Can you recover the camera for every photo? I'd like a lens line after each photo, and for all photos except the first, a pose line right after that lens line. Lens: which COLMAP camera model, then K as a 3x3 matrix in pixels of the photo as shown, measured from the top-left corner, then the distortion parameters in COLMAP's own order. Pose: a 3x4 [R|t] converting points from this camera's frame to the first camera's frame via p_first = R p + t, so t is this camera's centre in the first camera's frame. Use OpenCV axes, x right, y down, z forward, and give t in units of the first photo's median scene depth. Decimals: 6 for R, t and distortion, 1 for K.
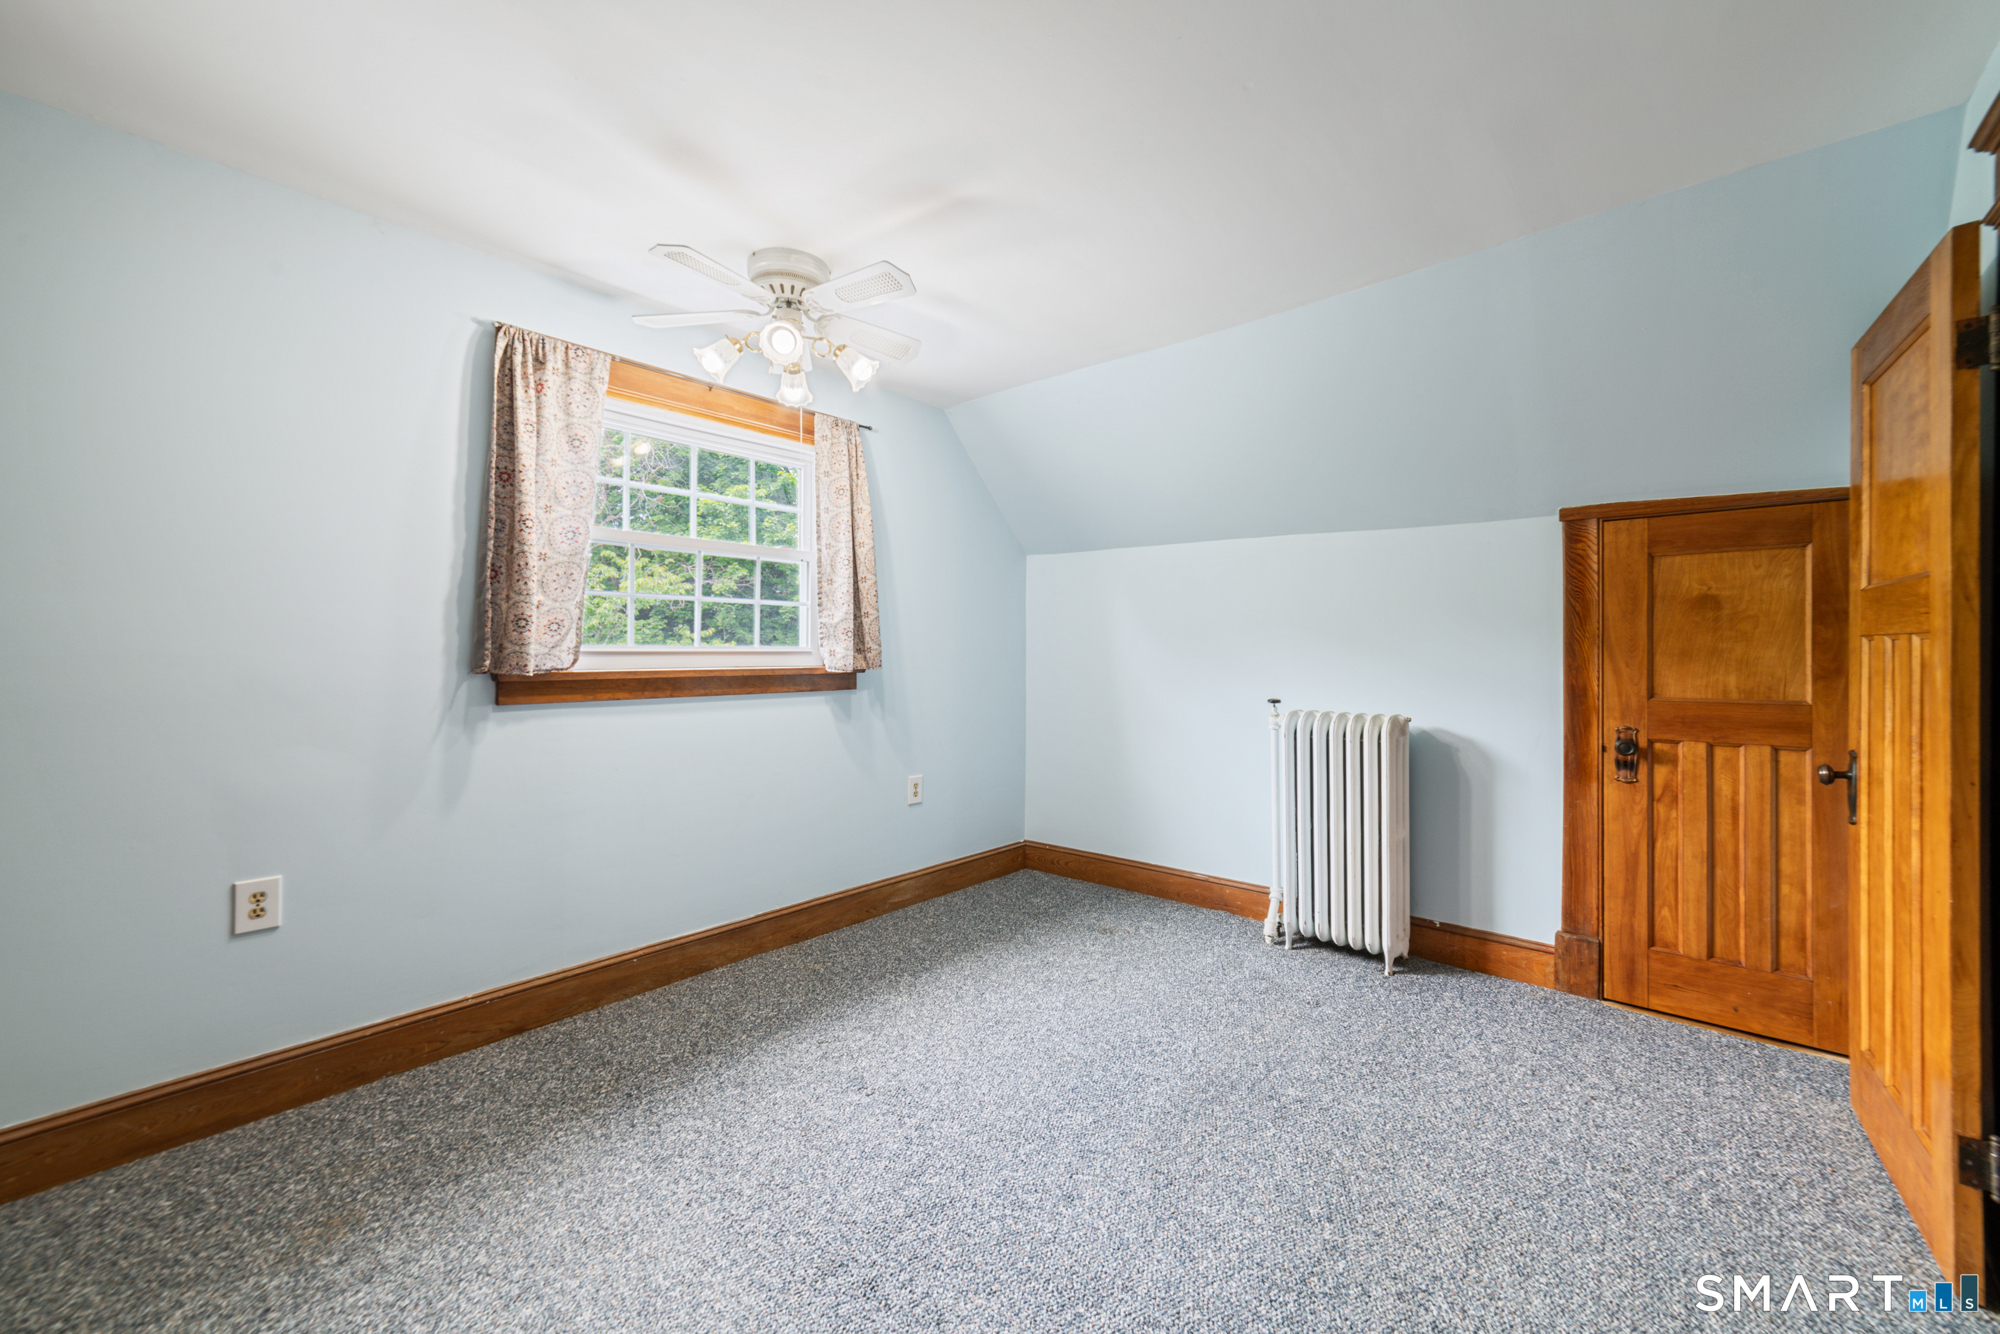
lens RADIAL K [[787.0, 0, 996.4], [0, 787.0, 653.5], [0, 0, 1]] dist [0.002291, 0.000236]
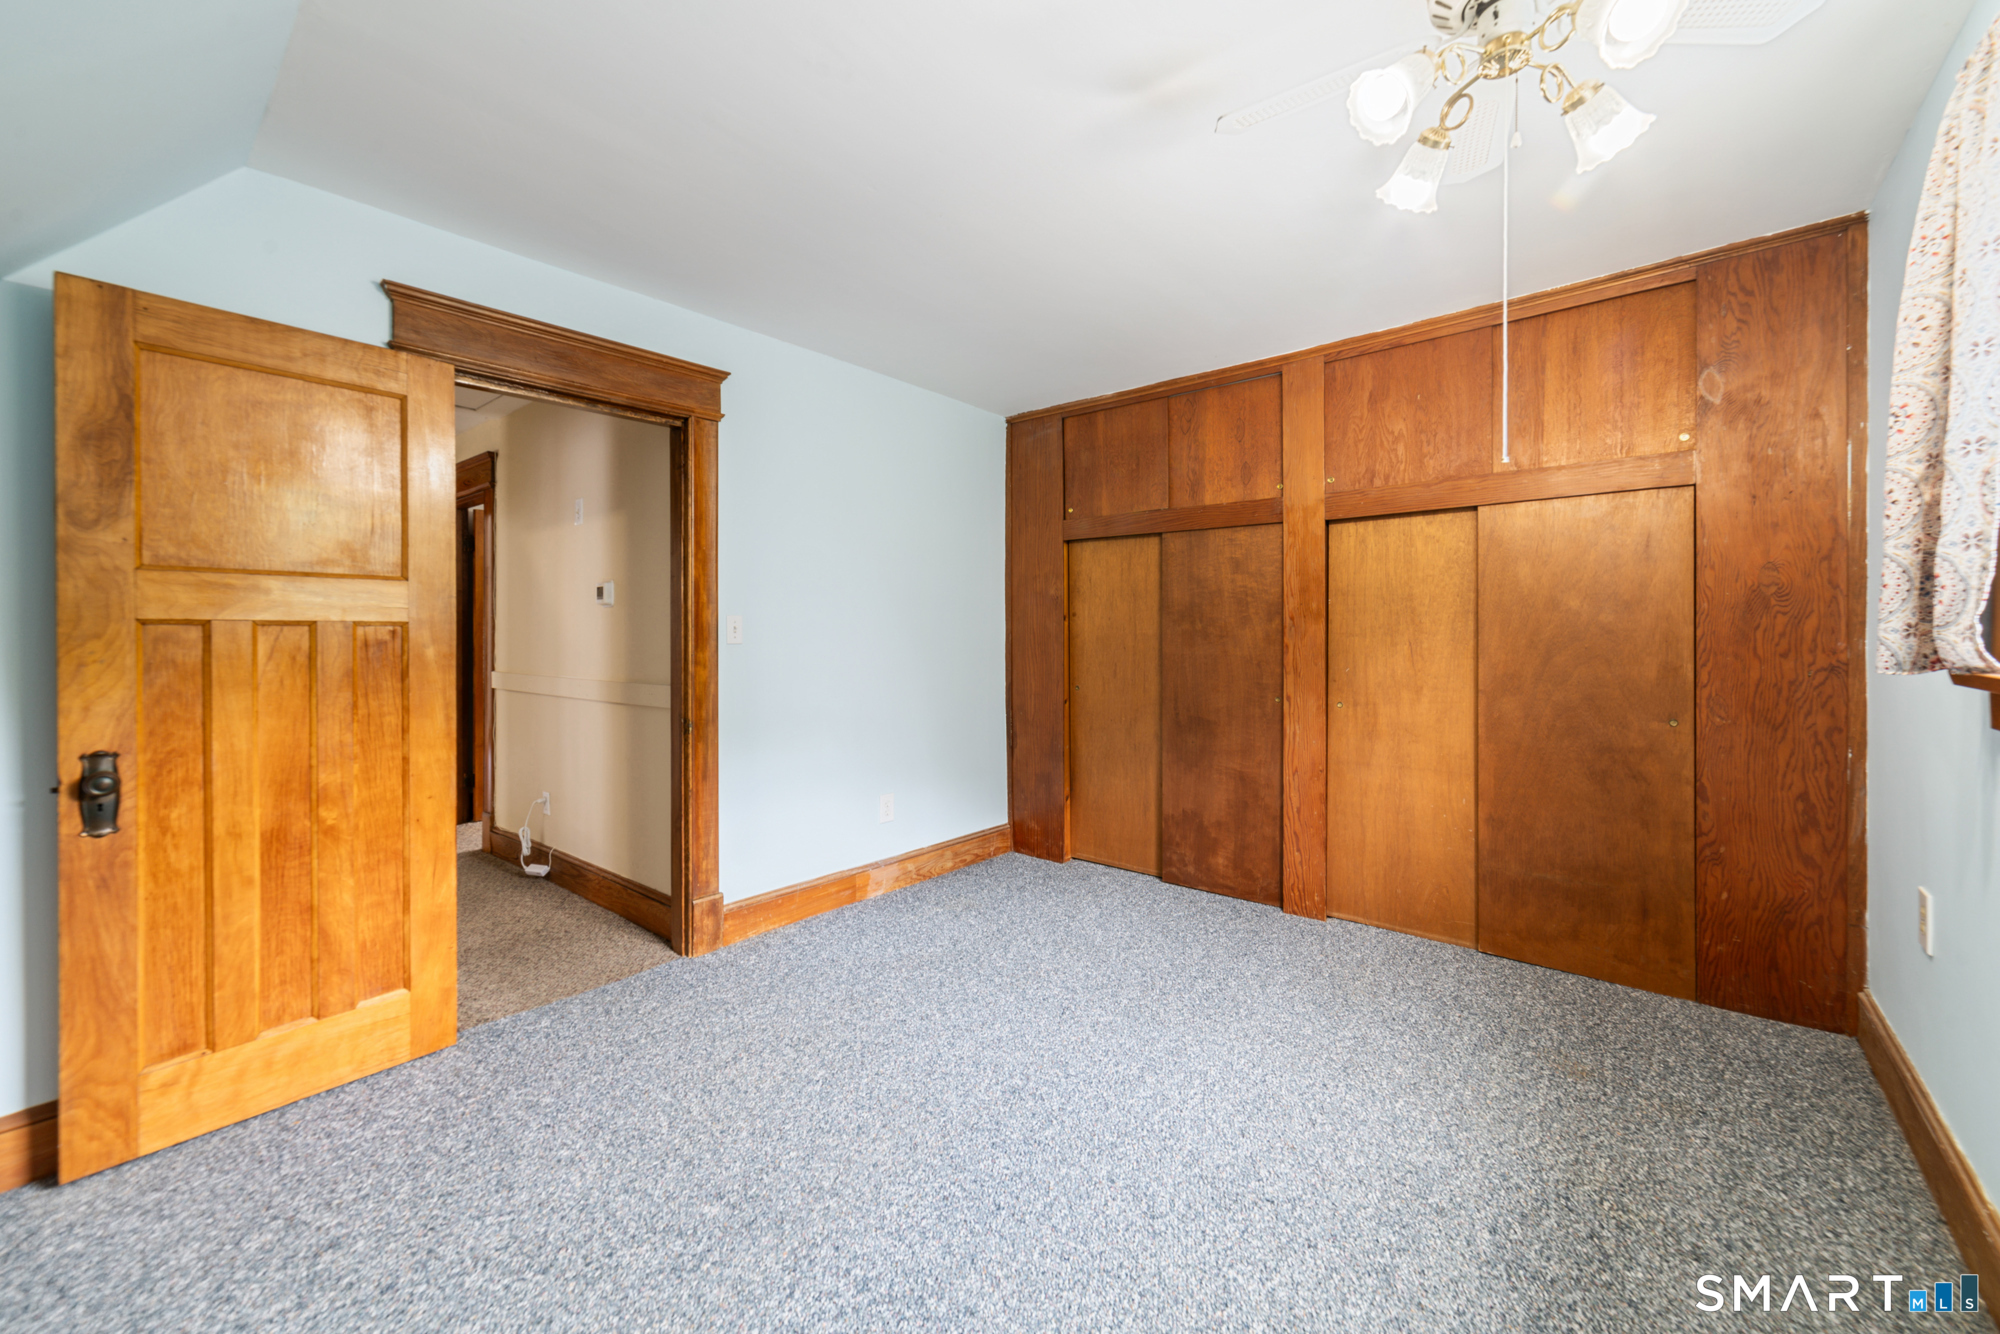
lens RADIAL K [[769.2, 0, 991.9], [0, 769.2, 667.9], [0, 0, 1]] dist [-0.001044, 0.002480]
pose [[-0.999987, 0.002923, -0.004284, 0.114690], [0.002718, 0.998881, 0.047206, -0.007397], [0.004417, 0.047194, -0.998876, 1.880537]]
